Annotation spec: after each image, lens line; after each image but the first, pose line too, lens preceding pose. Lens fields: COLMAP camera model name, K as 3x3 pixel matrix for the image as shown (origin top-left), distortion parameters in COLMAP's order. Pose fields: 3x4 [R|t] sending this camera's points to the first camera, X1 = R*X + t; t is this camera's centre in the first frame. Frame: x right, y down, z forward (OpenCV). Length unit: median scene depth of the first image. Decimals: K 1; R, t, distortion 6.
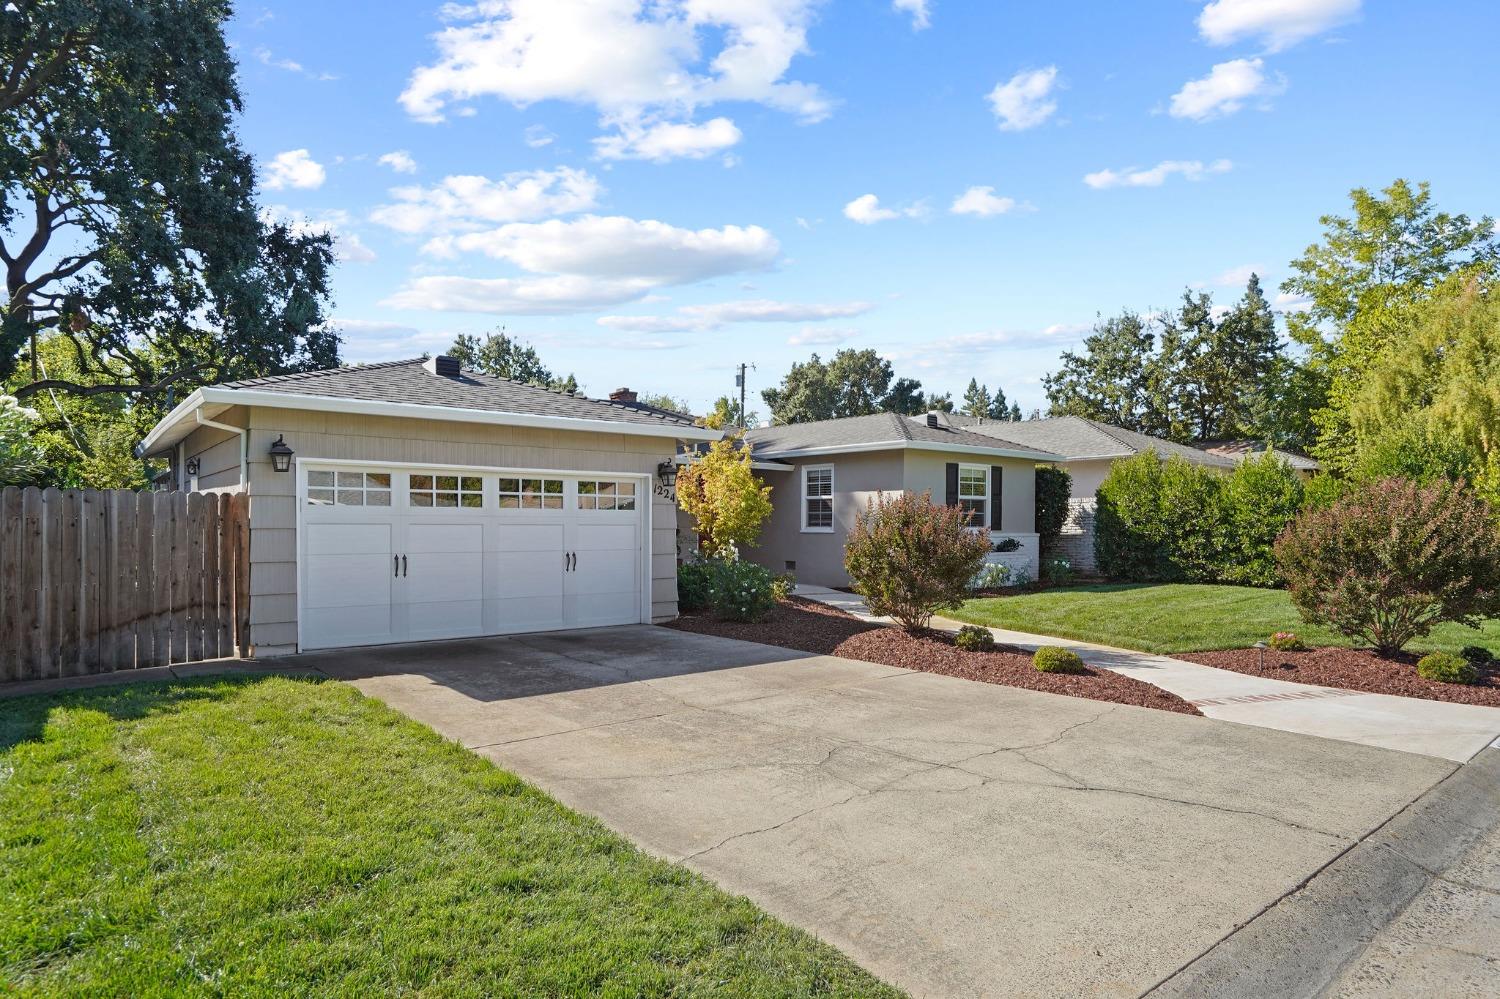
lens RADIAL K [[836.7, 0, 738.7], [0, 836.7, 532.4], [0, 0, 1]] dist [-0.005177, 0.007774]
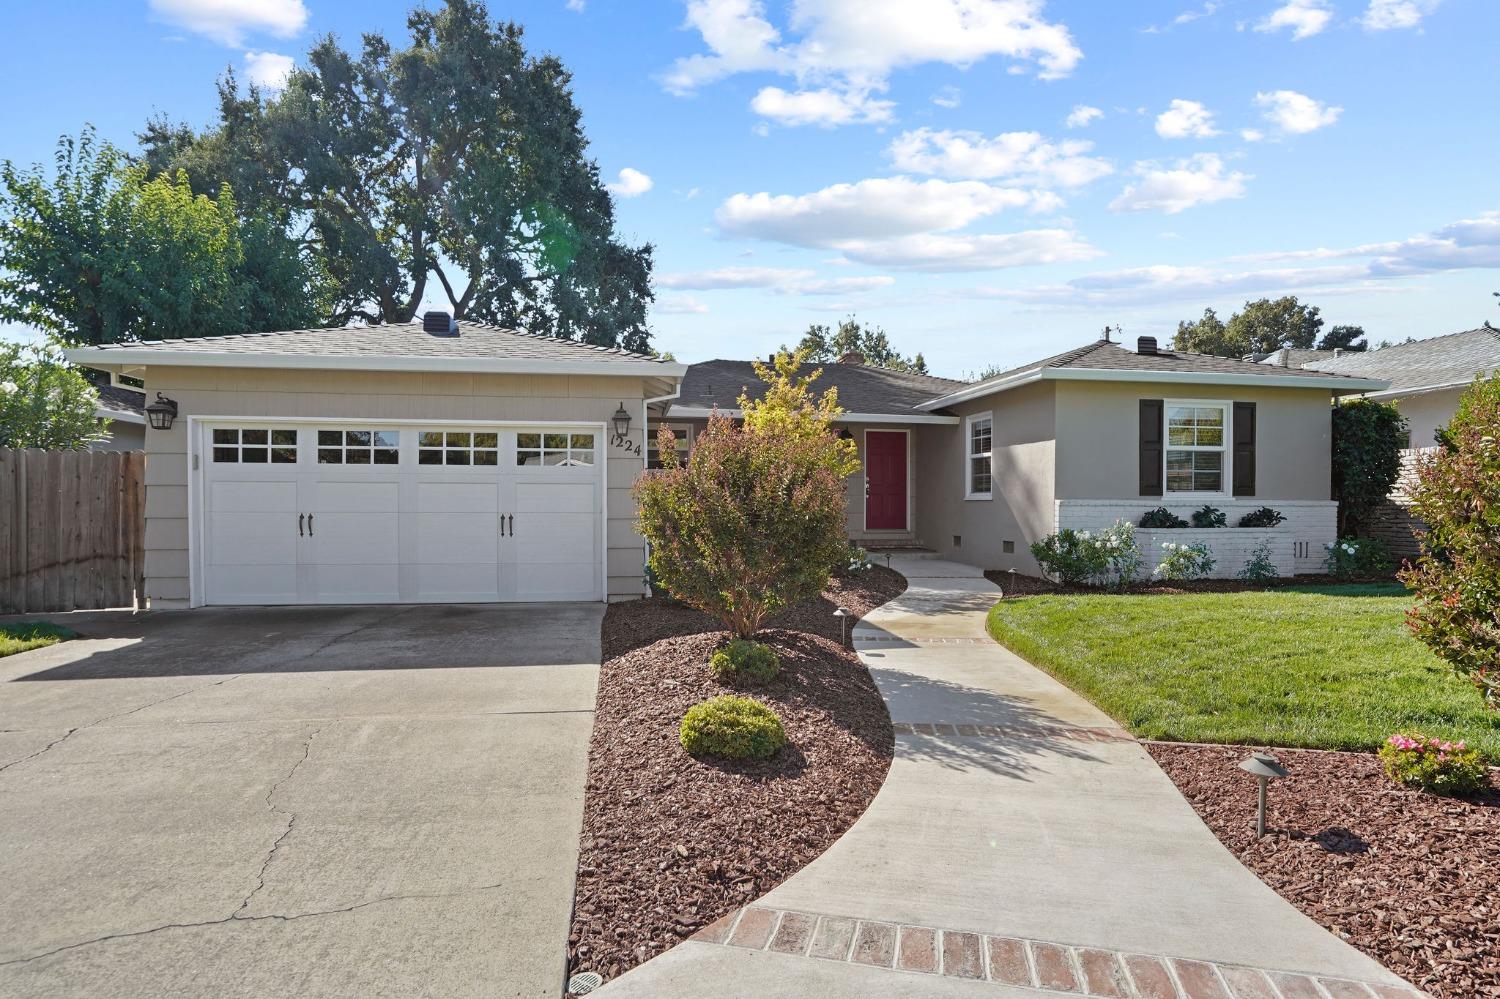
lens RADIAL K [[778.4, 0, 756.5], [0, 778.4, 505.9], [0, 0, 1]] dist [-0.029383, 0.002823]
pose [[0.876605, 0.000513, -0.481210, 0.292856], [-0.004802, 0.999959, -0.007681, 0.013522], [0.481186, 0.009044, 0.876572, 0.293062]]
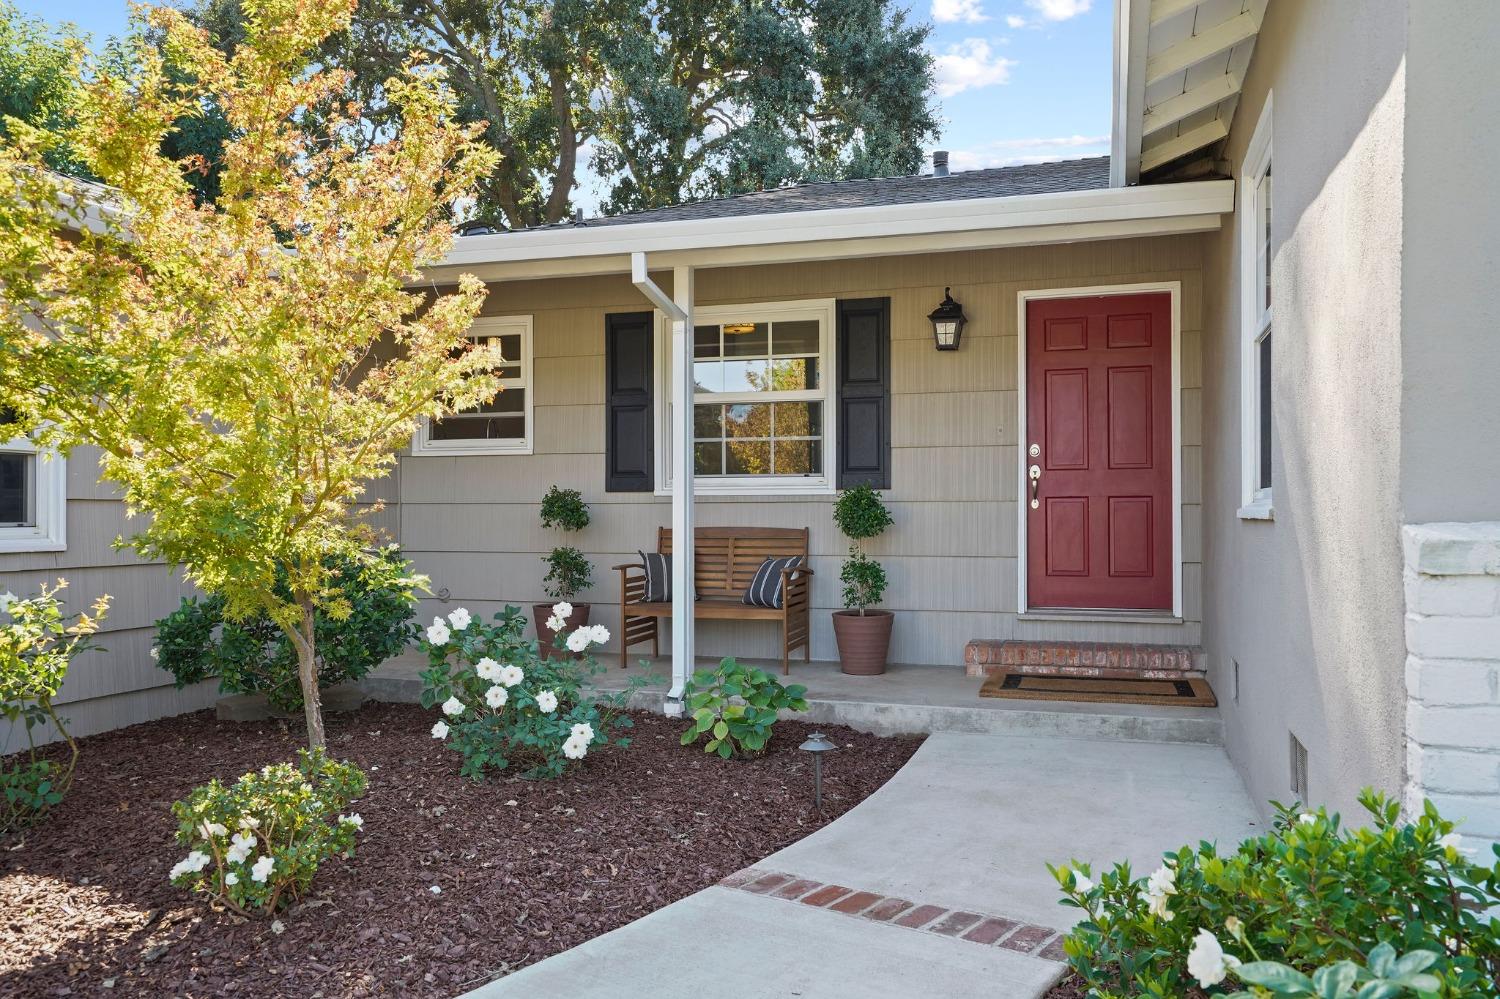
lens RADIAL K [[1168.3, 0, 752.6], [0, 1168.3, 509.4], [0, 0, 1]] dist [0.029371, 0.001391]
pose [[0.563708, -0.009239, -0.825923, 0.266757], [-0.004558, 0.999887, -0.014296, 0.002391], [0.825962, 0.011824, 0.563602, 0.865575]]
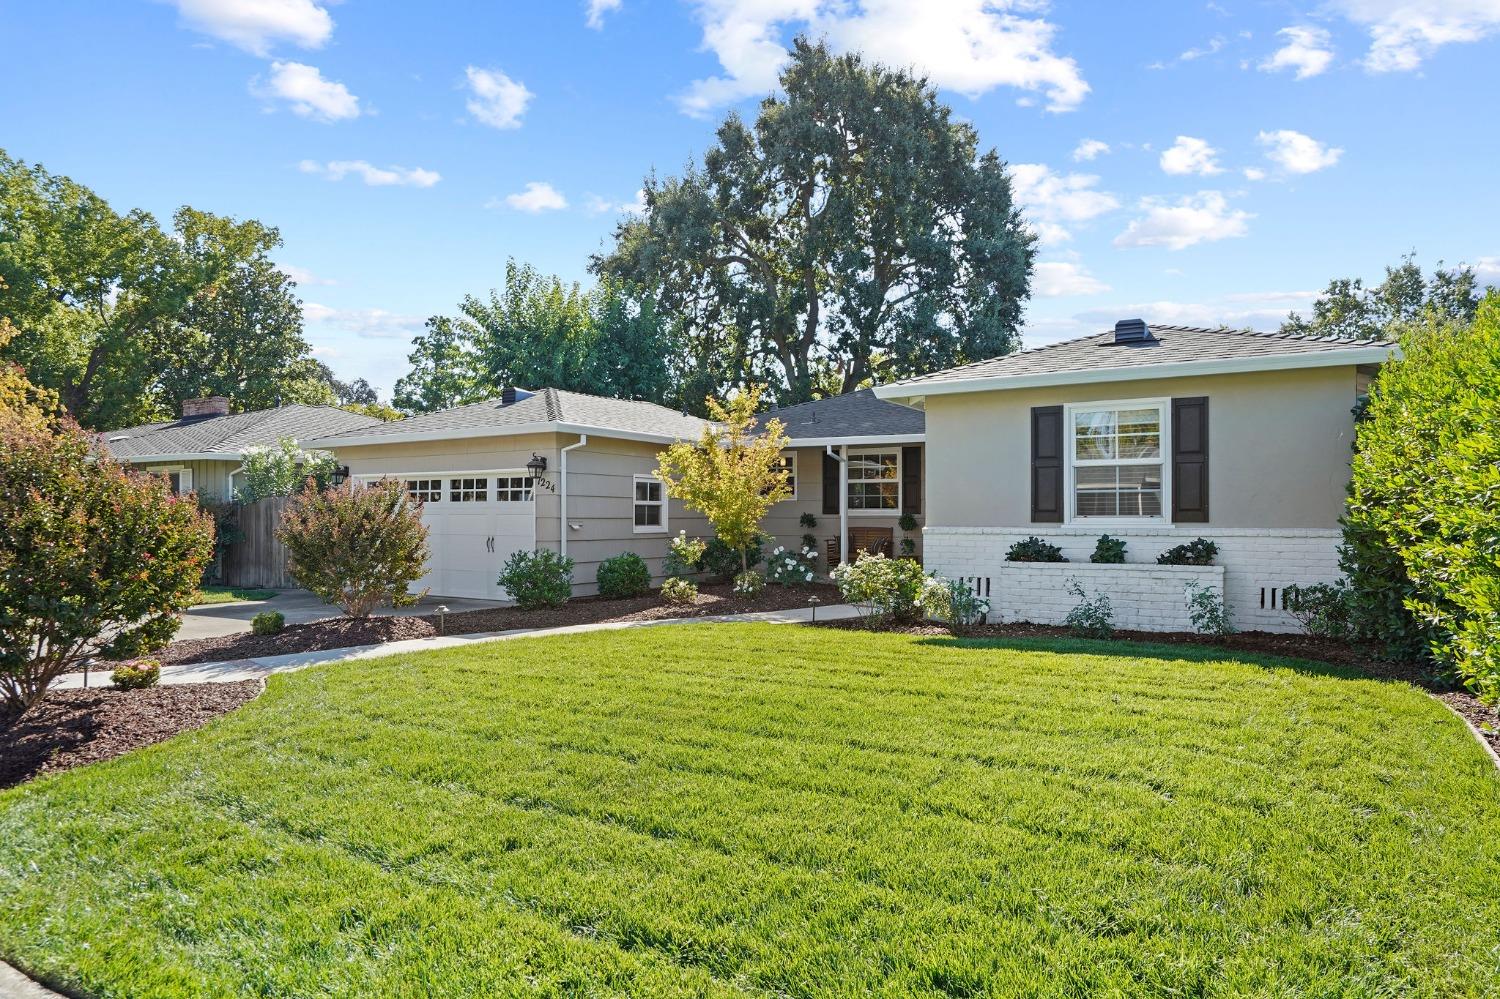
lens RADIAL K [[876.2, 0, 760.9], [0, 876.2, 509.6], [0, 0, 1]] dist [-0.005229, 0.008467]
pose [[0.370311, -0.011772, -0.928833, 0.790404], [-0.010017, 0.999811, -0.016665, 0.001040], [0.928854, 0.015475, 0.370123, 0.627184]]
